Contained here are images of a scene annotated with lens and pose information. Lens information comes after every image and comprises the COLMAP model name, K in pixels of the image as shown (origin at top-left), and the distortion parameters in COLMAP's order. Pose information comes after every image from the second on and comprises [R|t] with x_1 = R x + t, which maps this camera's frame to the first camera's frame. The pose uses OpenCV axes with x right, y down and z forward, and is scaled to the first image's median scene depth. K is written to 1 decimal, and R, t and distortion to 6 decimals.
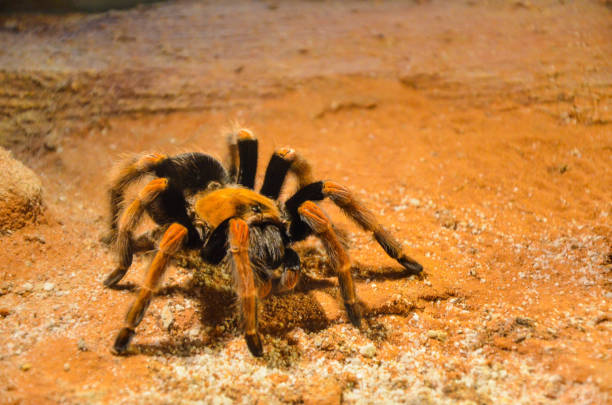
lens RADIAL K [[2156.2, 0, 306.0], [0, 2156.2, 202.5], [0, 0, 1]] dist [0.616609, 0.700260]
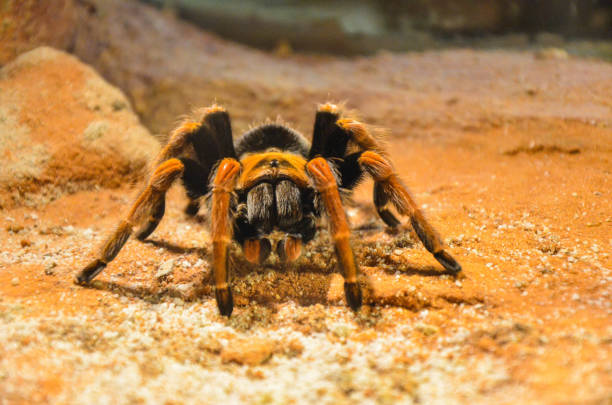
lens RADIAL K [[2156.2, 0, 306.0], [0, 2156.2, 202.5], [0, 0, 1]] dist [0.616609, 0.700260]
pose [[0.881318, 0.120504, -0.456900, 0.390233], [-0.203588, 0.969420, -0.137025, 0.135493], [0.426417, 0.213782, 0.878900, 0.220051]]
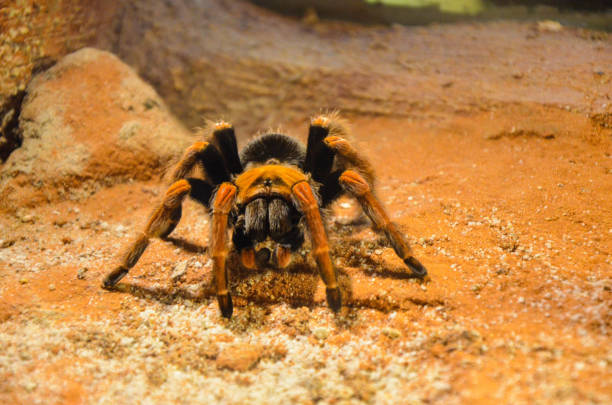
lens RADIAL K [[2156.2, 0, 306.0], [0, 2156.2, 202.5], [0, 0, 1]] dist [0.616609, 0.700260]
pose [[0.849747, 0.159720, -0.502414, 0.508258], [-0.191446, 0.981432, -0.011797, 0.020815], [0.491201, 0.106210, 0.864547, 0.105119]]
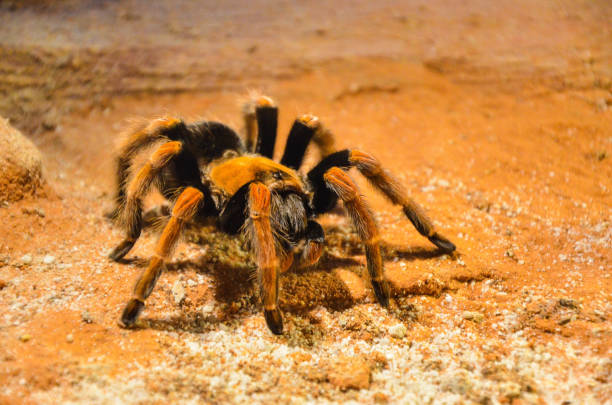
lens RADIAL K [[2156.2, 0, 306.0], [0, 2156.2, 202.5], [0, 0, 1]] dist [0.616609, 0.700260]
pose [[0.999723, 0.018074, 0.015082, -0.024174], [-0.017374, 0.998820, -0.045355, 0.054614], [-0.015884, 0.045080, 0.998857, 0.080519]]
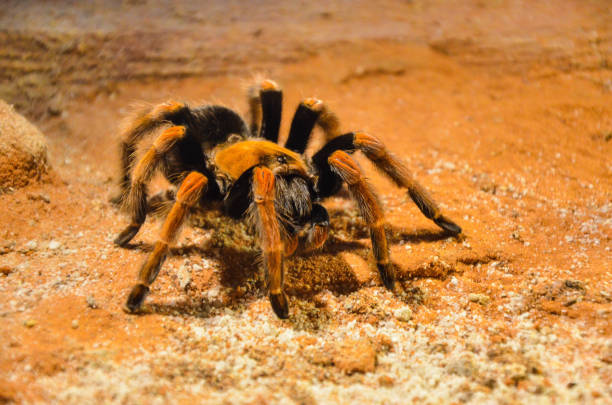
lens RADIAL K [[2156.2, 0, 306.0], [0, 2156.2, 202.5], [0, 0, 1]] dist [0.616609, 0.700260]
pose [[0.999930, 0.009236, 0.007416, -0.019078], [-0.008954, 0.999268, -0.037193, 0.054047], [-0.007755, 0.037124, 0.999281, 0.081865]]
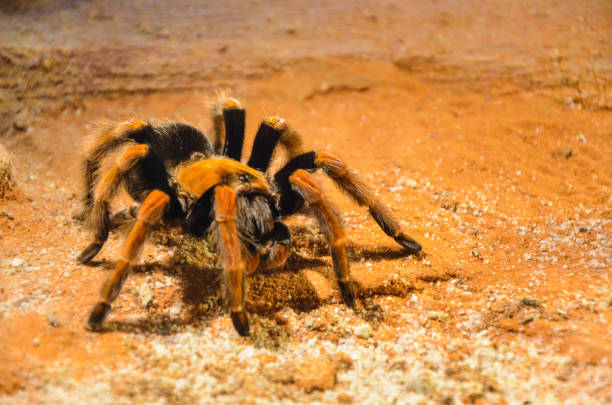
lens RADIAL K [[2156.2, 0, 306.0], [0, 2156.2, 202.5], [0, 0, 1]] dist [0.616609, 0.700260]
pose [[0.999797, 0.011630, 0.016469, -0.011268], [-0.011004, 0.999232, -0.037616, 0.046925], [-0.016894, 0.037427, 0.999157, 0.072691]]
